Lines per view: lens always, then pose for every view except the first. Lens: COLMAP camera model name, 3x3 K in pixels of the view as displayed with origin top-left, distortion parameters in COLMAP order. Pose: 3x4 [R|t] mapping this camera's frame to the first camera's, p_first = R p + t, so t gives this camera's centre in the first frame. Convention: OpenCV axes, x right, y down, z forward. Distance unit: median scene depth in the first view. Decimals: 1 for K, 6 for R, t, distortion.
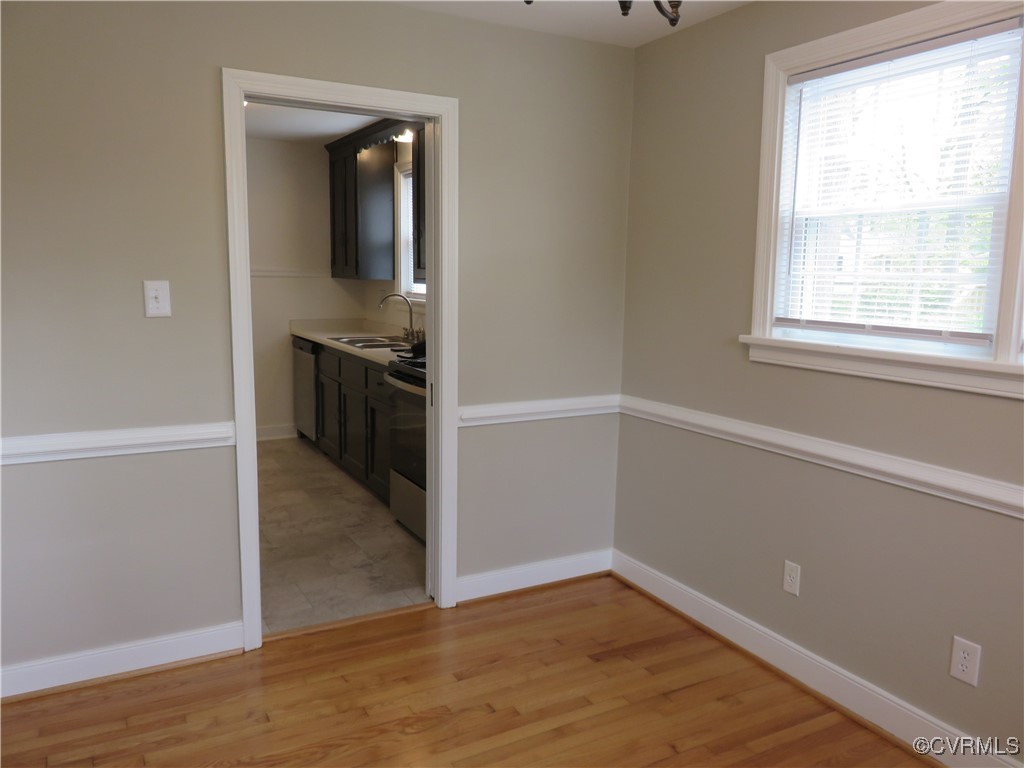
lens RADIAL K [[769.9, 0, 511.0], [0, 769.9, 381.1], [0, 0, 1]] dist [-0.013050, 0.002243]
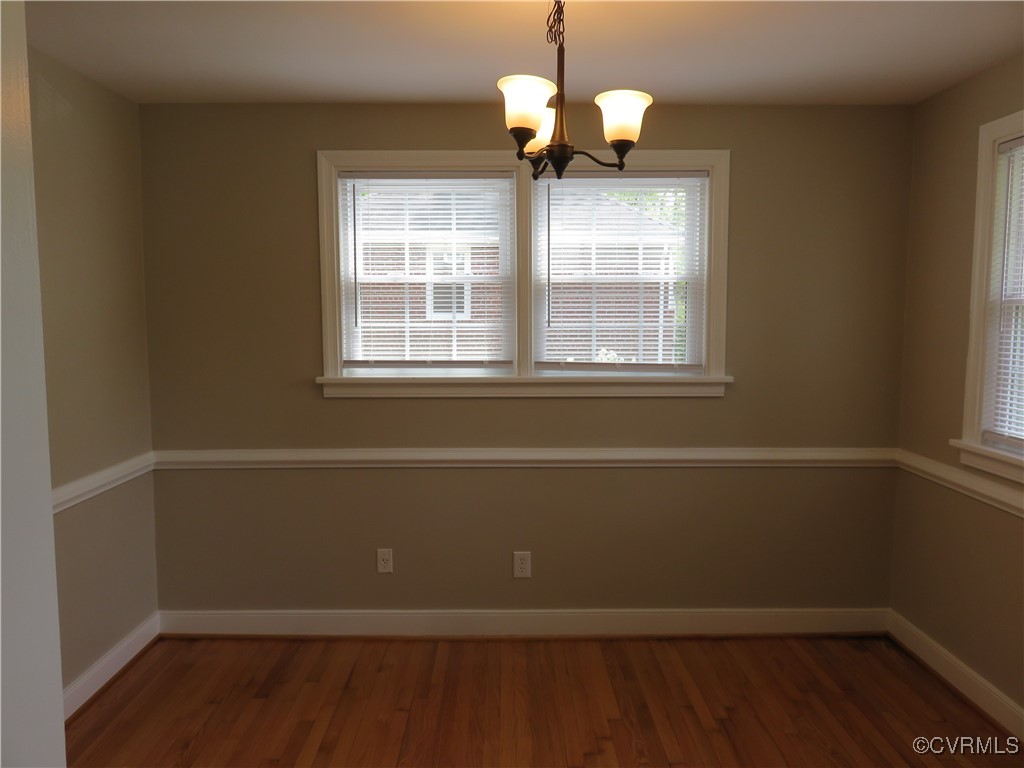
lens RADIAL K [[769.9, 0, 509.1], [0, 769.9, 382.1], [0, 0, 1]] dist [-0.013050, 0.002243]
pose [[0.471972, -0.088944, 0.877115, -0.626375], [0.130871, 0.990943, 0.030065, -0.050409], [-0.871846, 0.100599, 0.479338, 0.170772]]
